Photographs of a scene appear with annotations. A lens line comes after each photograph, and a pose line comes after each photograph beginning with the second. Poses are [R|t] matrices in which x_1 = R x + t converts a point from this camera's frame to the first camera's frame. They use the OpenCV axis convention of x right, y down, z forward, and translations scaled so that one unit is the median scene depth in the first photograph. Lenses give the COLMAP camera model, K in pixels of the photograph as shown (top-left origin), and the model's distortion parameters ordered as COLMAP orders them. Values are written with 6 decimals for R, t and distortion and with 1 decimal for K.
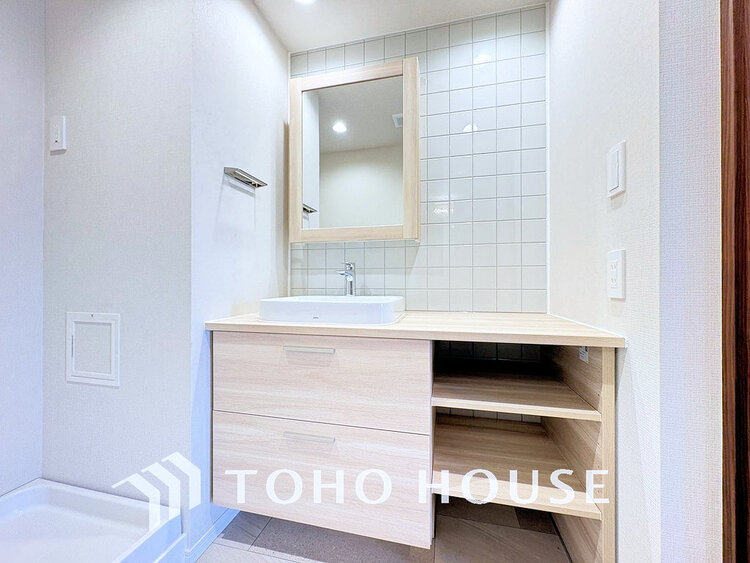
lens RADIAL K [[297.4, 0, 375.0], [0, 297.4, 281.8], [0, 0, 1]] dist [0.000421, 0.000523]
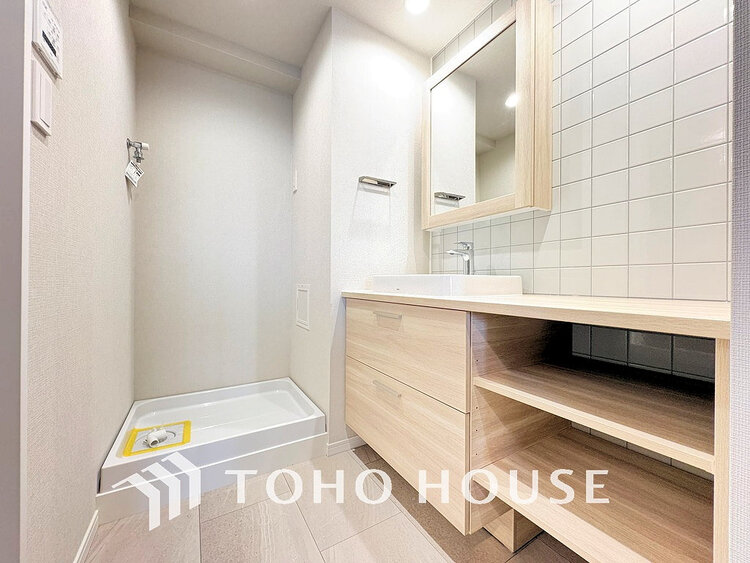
lens RADIAL K [[297.4, 0, 374.5], [0, 297.4, 280.6], [0, 0, 1]] dist [0.000421, 0.000523]
pose [[0.702662, 0.003637, -0.711515, 0.499296], [-0.004831, 0.999988, 0.000341, 0.078885], [0.711508, 0.003198, 0.702671, 0.112028]]
